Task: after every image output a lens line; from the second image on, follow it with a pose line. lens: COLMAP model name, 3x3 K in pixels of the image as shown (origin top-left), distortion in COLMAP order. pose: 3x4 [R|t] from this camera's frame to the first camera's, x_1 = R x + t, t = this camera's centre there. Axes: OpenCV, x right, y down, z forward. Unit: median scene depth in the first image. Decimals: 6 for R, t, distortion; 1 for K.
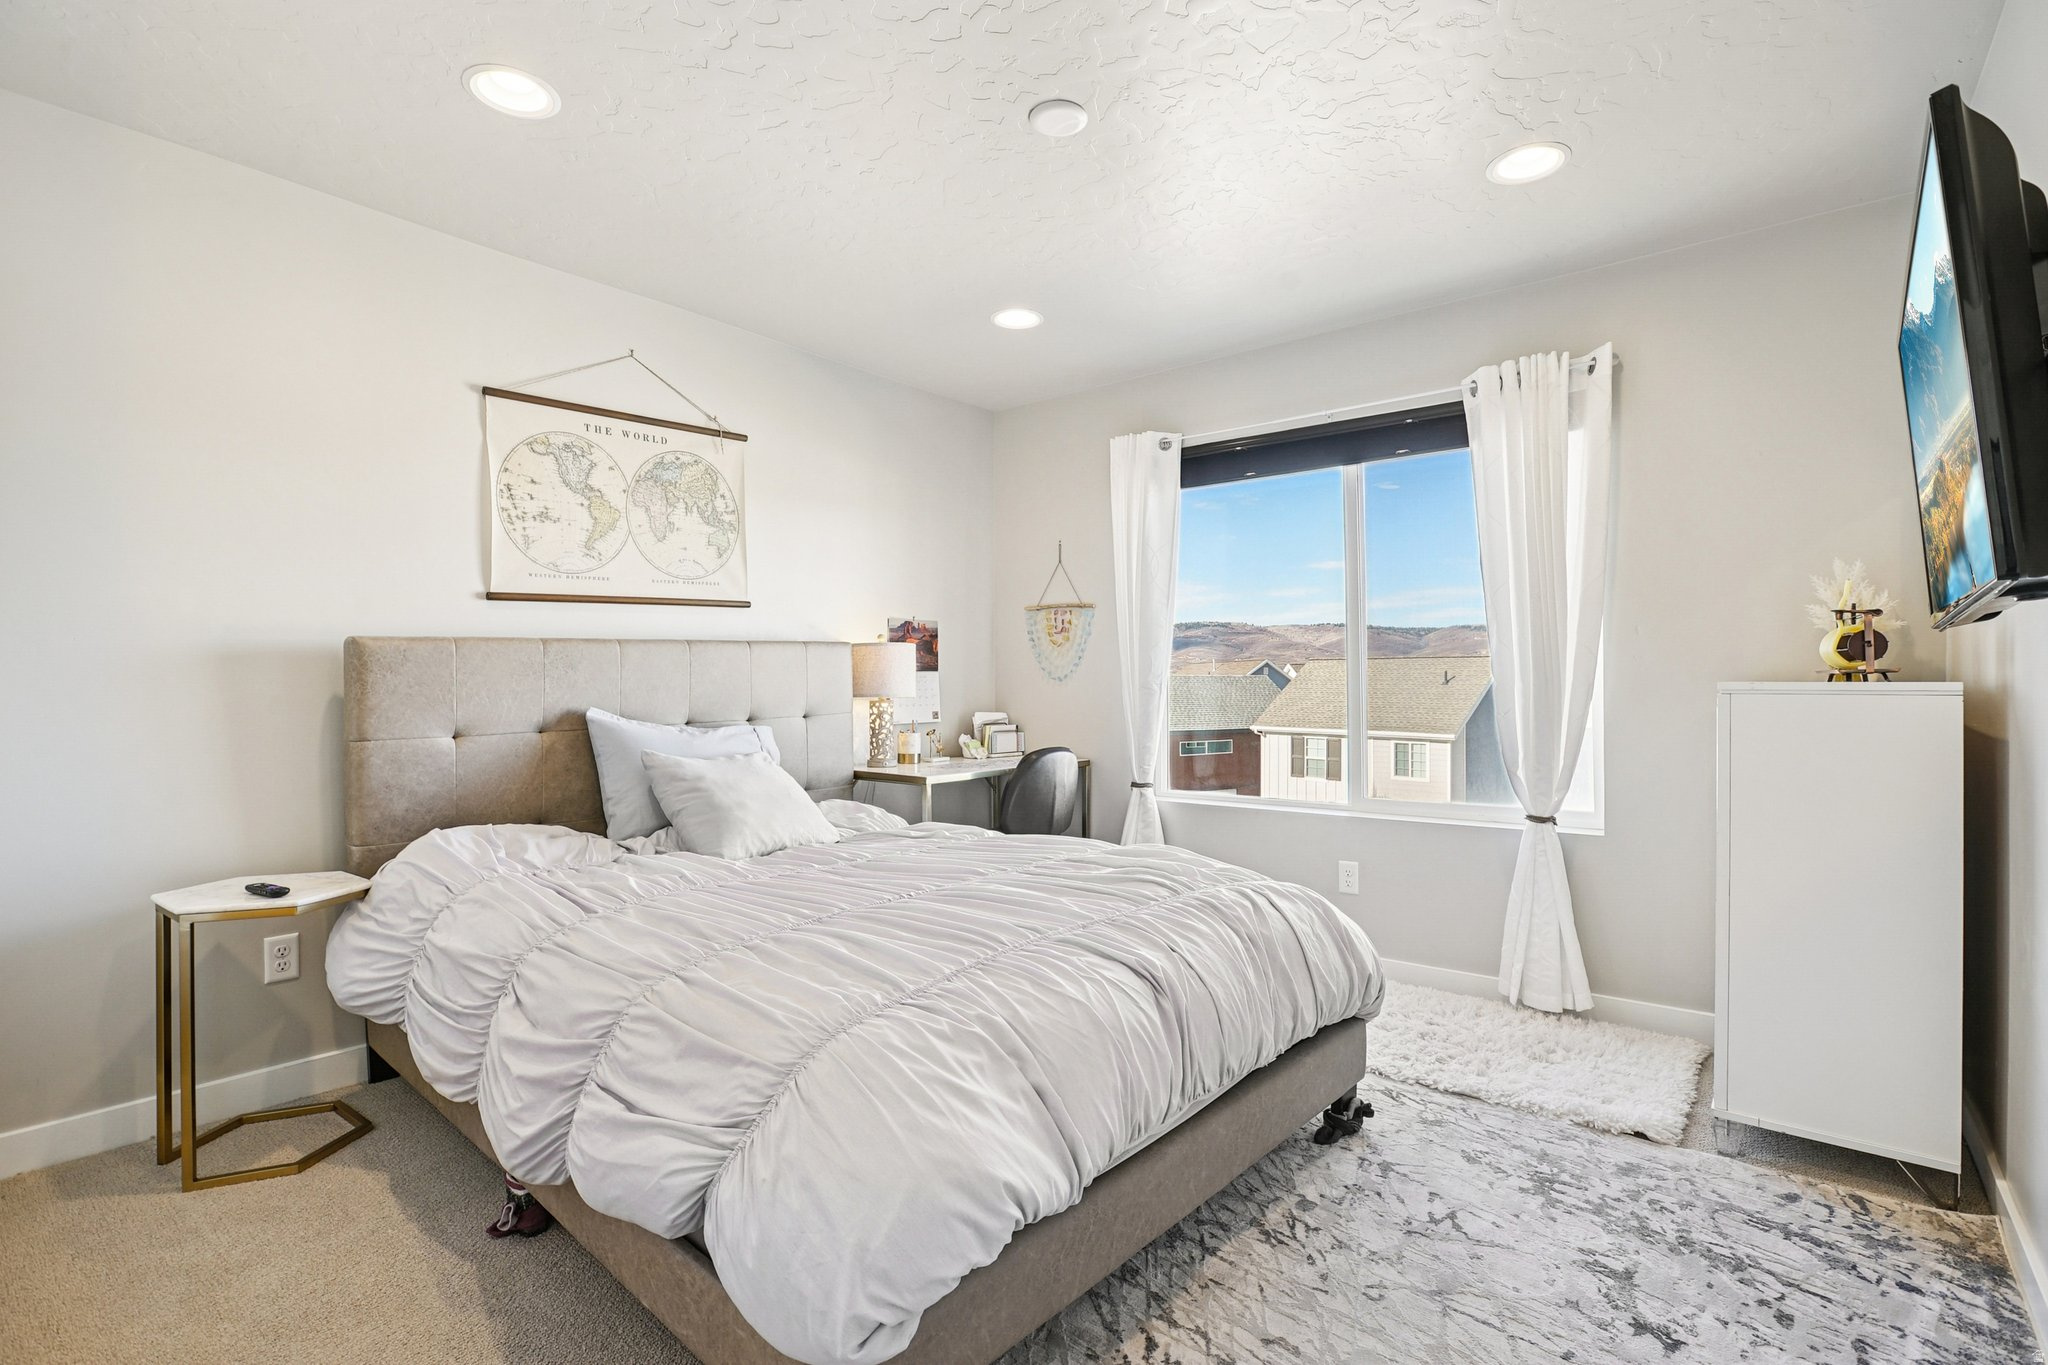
lens RADIAL K [[946.8, 0, 1037.4], [0, 946.8, 679.9], [0, 0, 1]] dist [-0.028372, 0.001717]
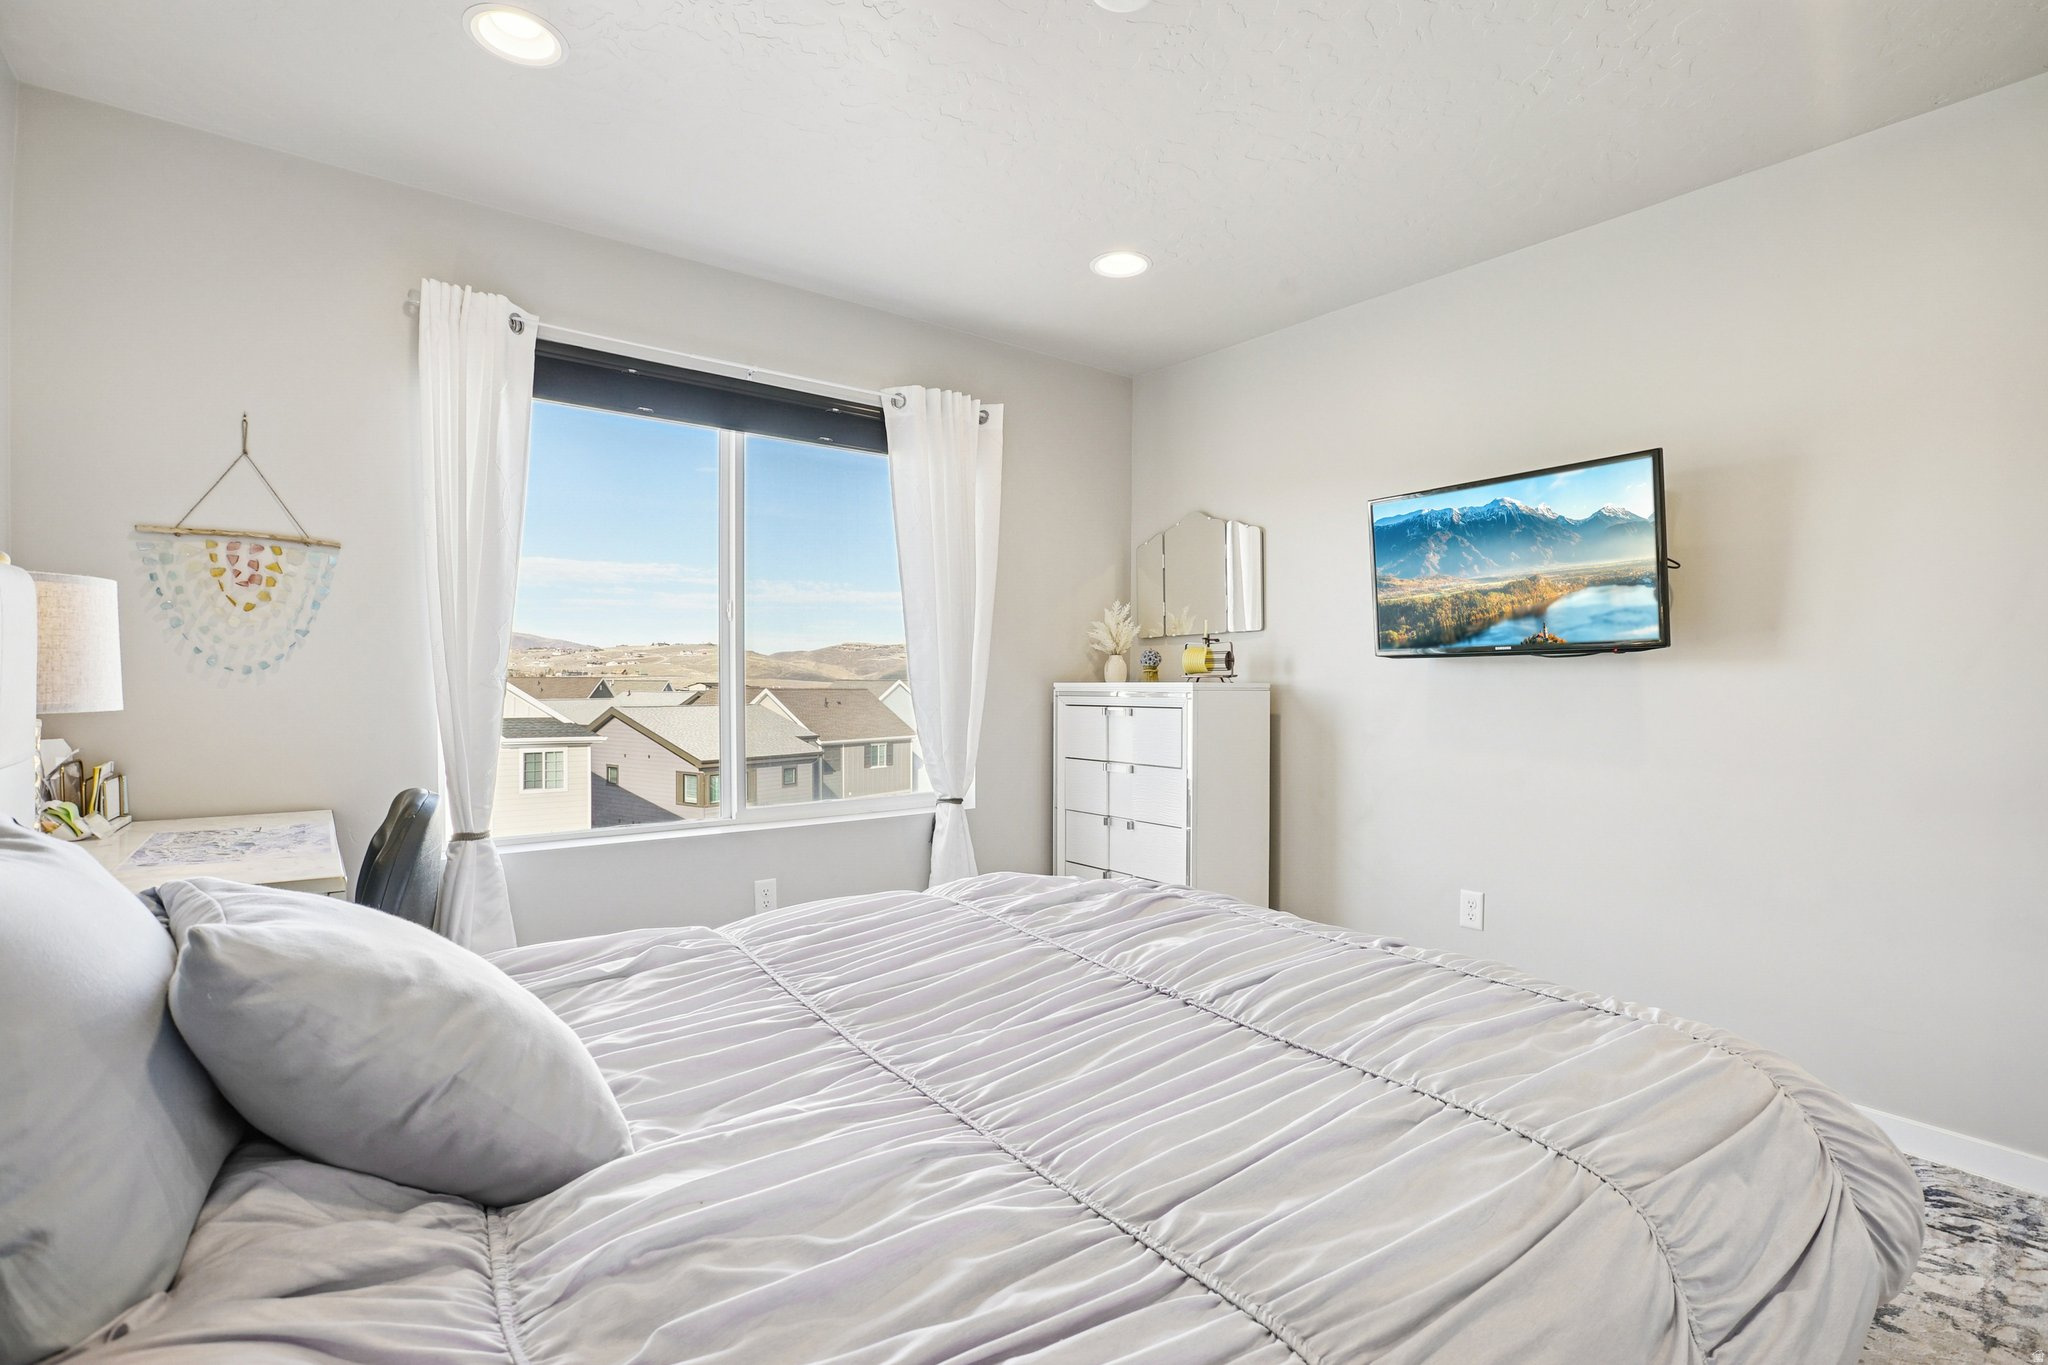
lens RADIAL K [[946.8, 0, 1034.1], [0, 946.8, 677.3], [0, 0, 1]] dist [-0.028372, 0.001717]
pose [[0.220235, 0.002583, 0.975443, -0.432008], [-0.004208, 0.999990, -0.001698, 0.002166], [-0.975438, -0.003731, 0.220243, 0.491811]]
